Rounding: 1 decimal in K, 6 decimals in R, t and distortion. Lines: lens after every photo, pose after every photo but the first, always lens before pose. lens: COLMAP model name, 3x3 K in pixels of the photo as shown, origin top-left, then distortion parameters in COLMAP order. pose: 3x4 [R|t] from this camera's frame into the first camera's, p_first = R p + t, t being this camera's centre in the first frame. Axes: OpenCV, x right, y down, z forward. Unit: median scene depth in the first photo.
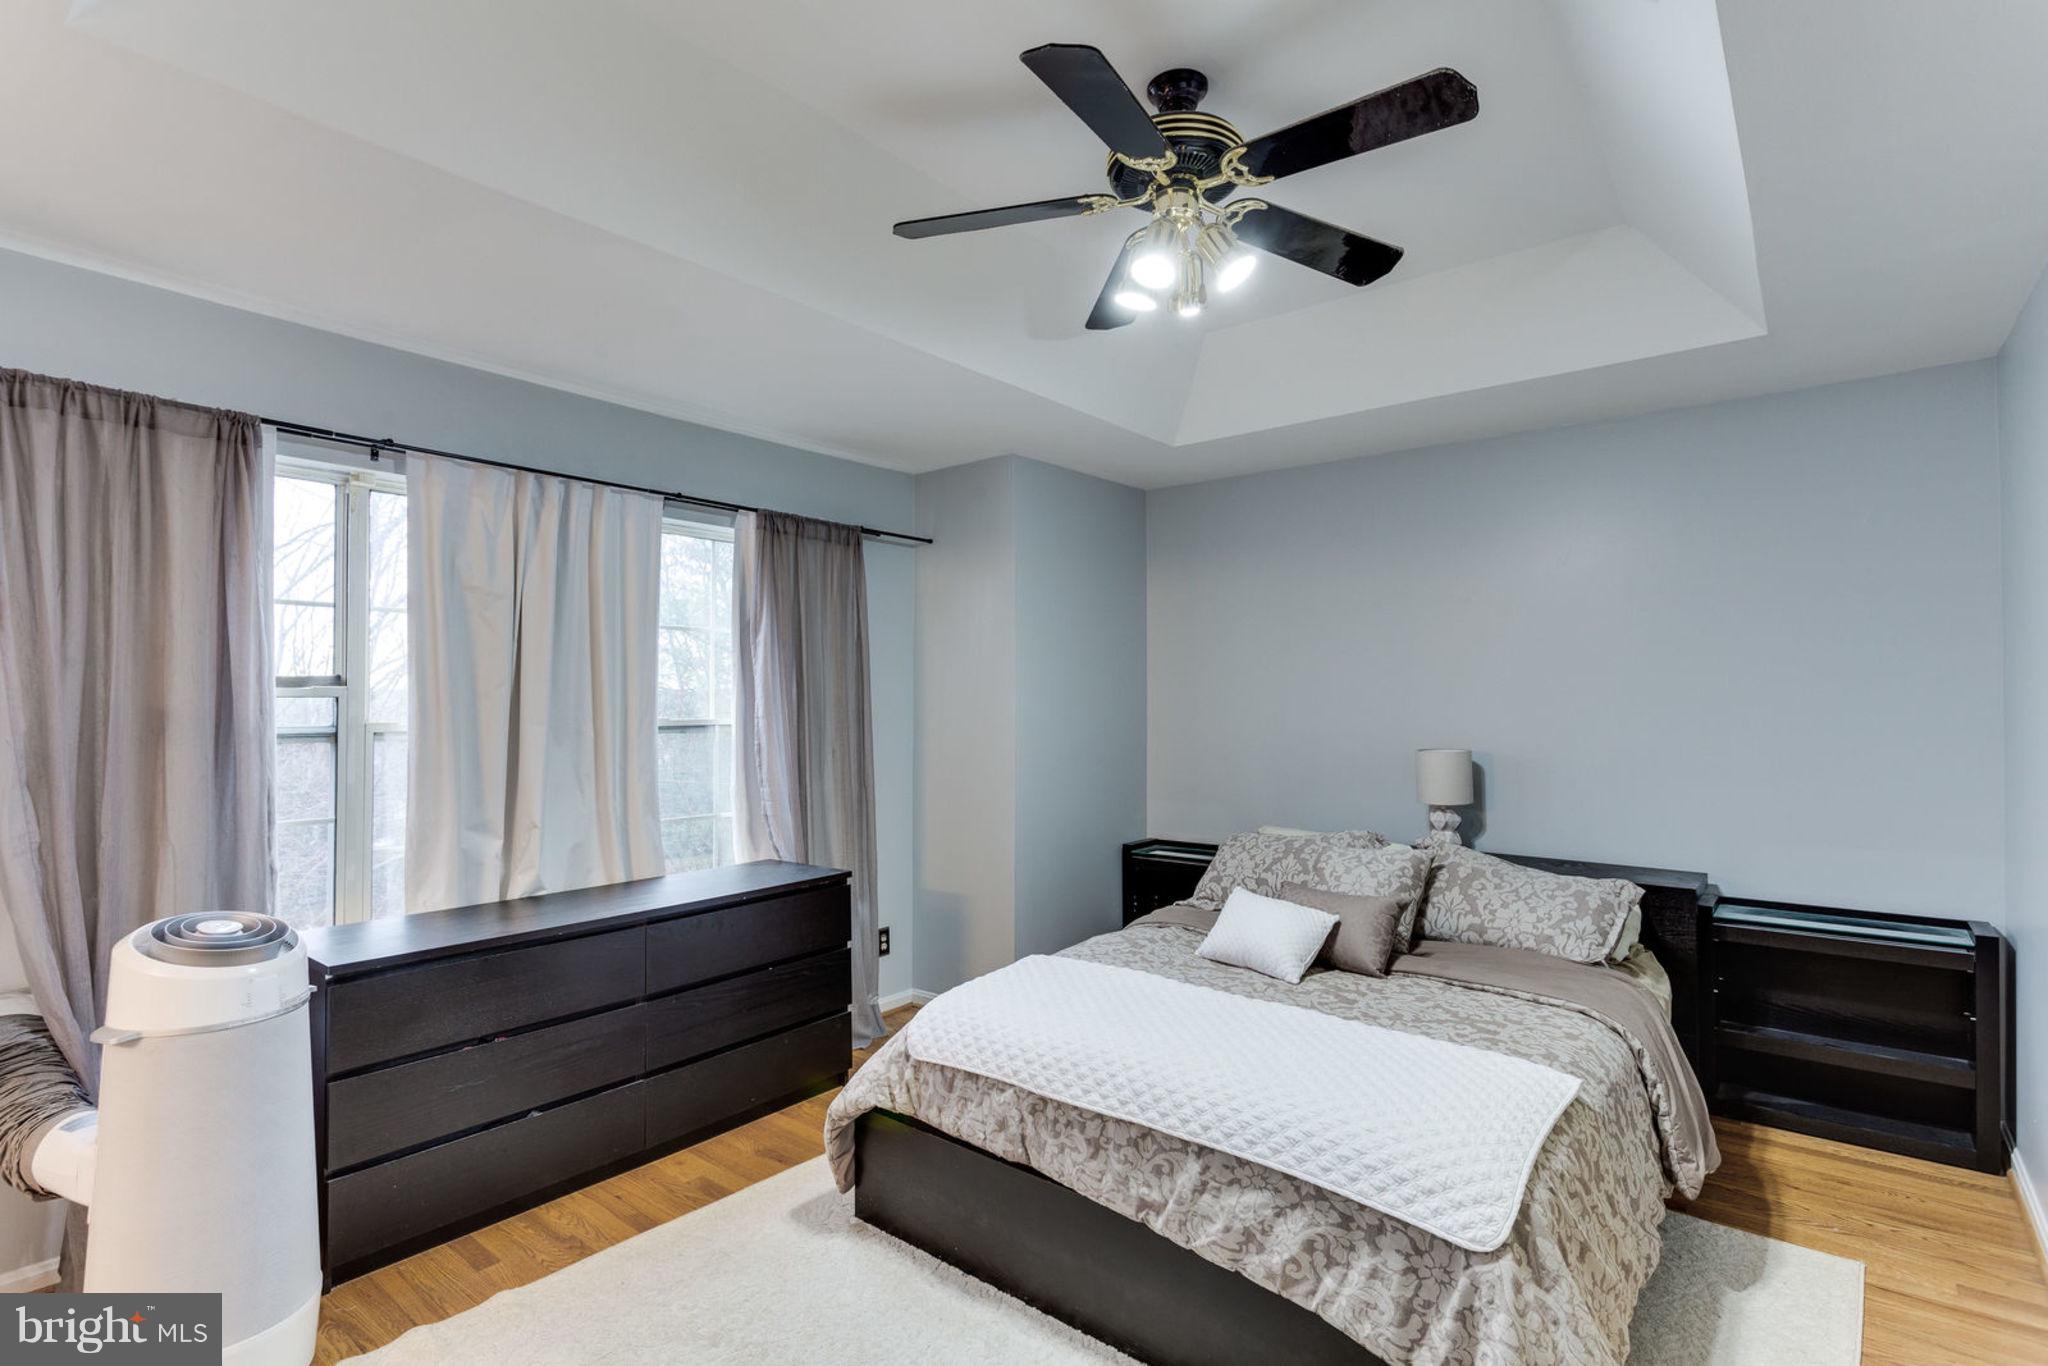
lens RADIAL K [[1003.9, 0, 1029.0], [0, 1003.9, 688.7], [0, 0, 1]] dist [0.012919, 0.000057]
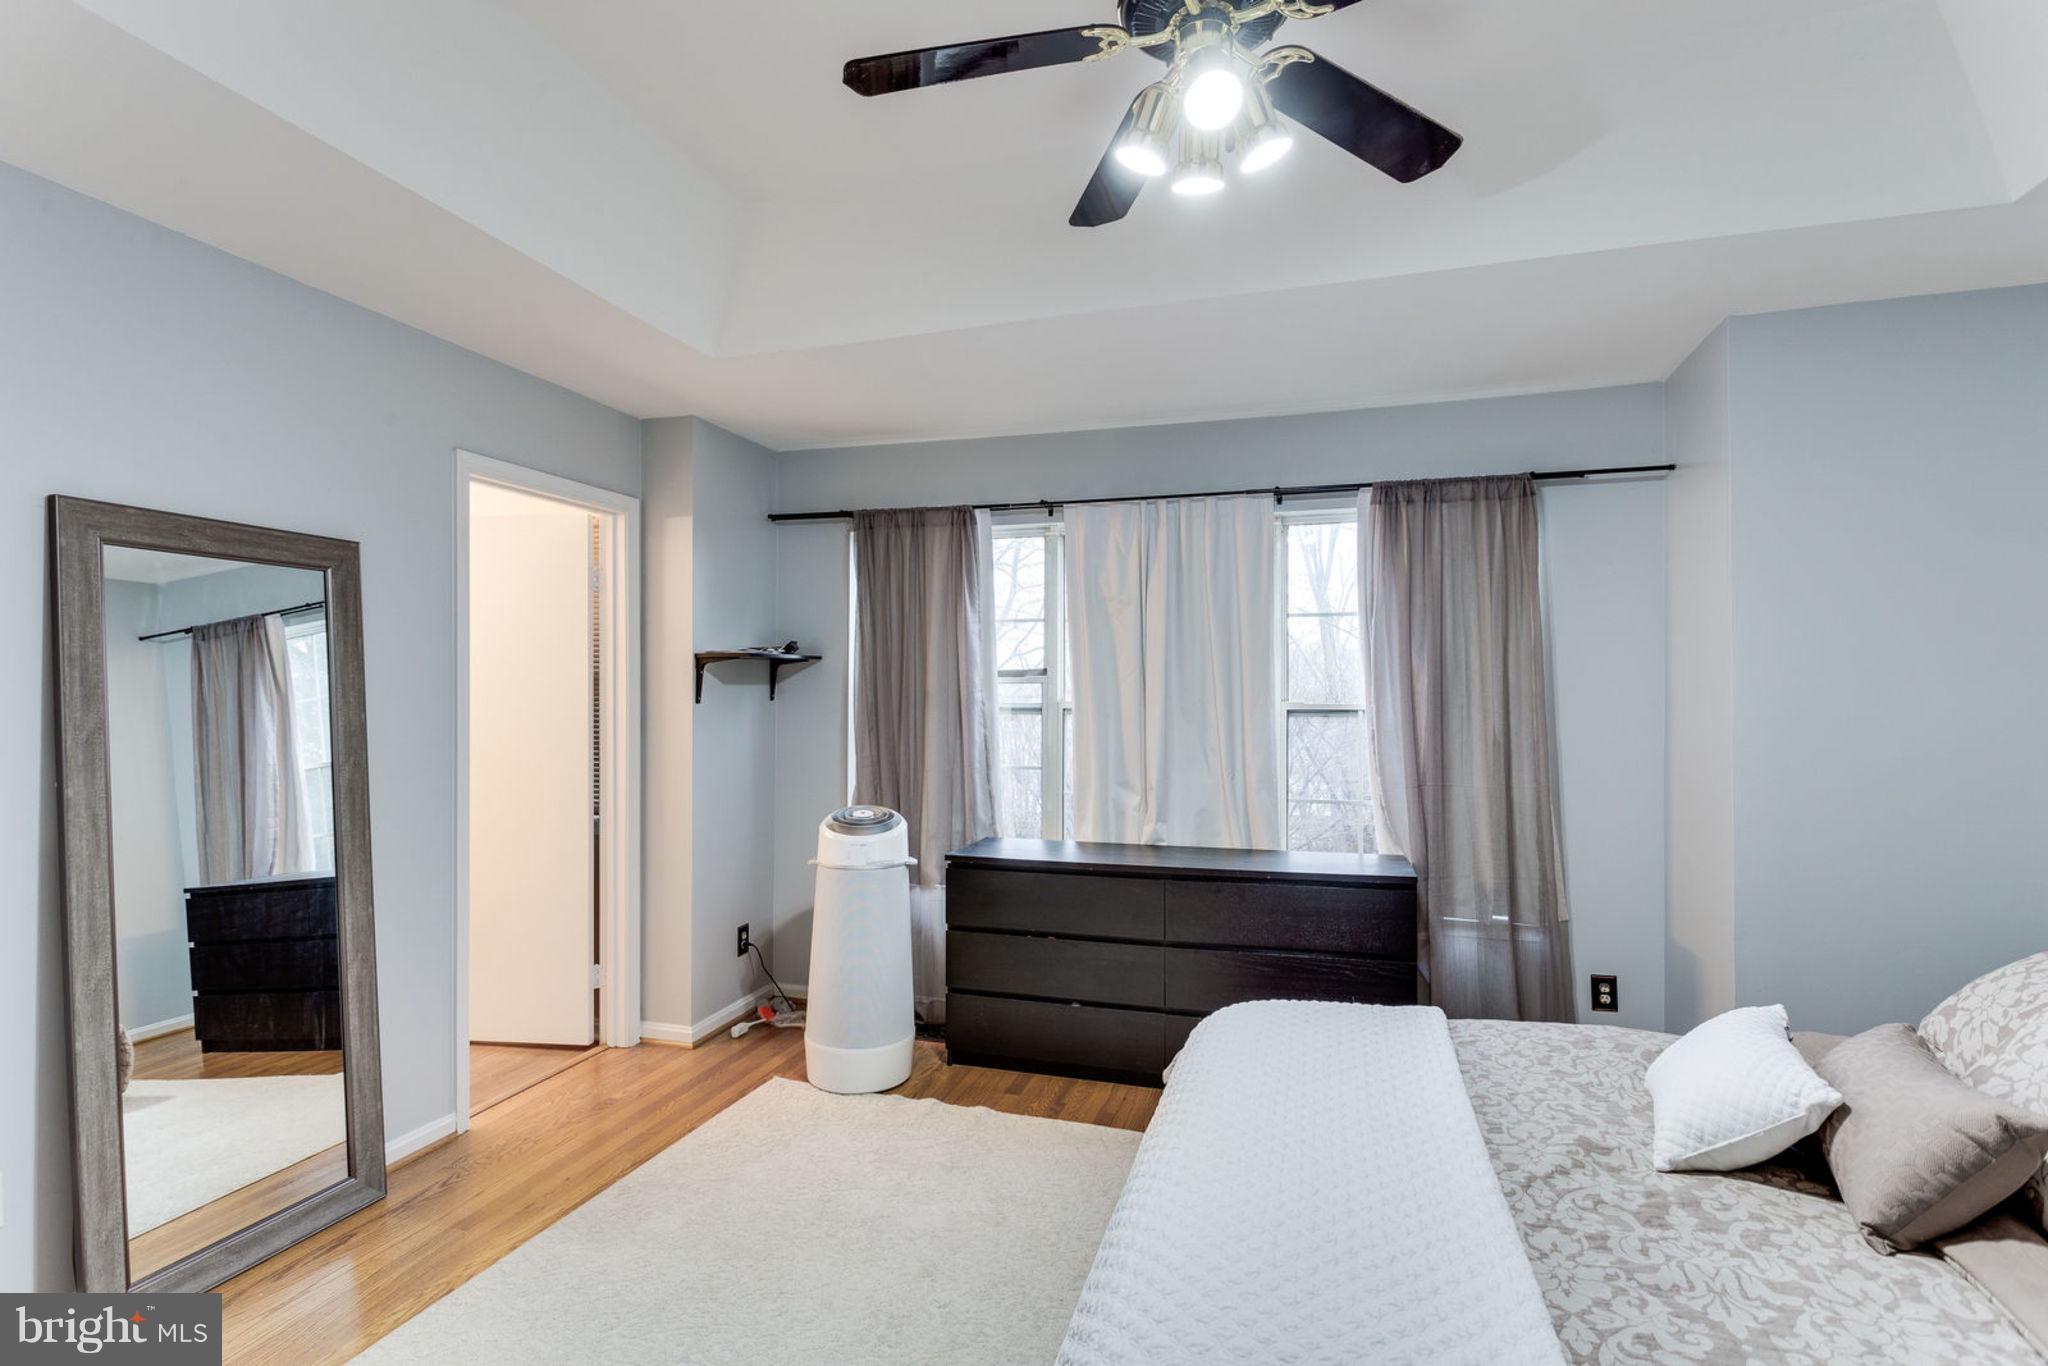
lens RADIAL K [[1003.9, 0, 1026.7], [0, 1003.9, 692.7], [0, 0, 1]] dist [0.012919, 0.000057]
pose [[0.365828, -0.003575, -0.930676, 0.638286], [0.009023, 0.999959, -0.000294, 0.021438], [0.930639, -0.008290, 0.365845, 0.444551]]
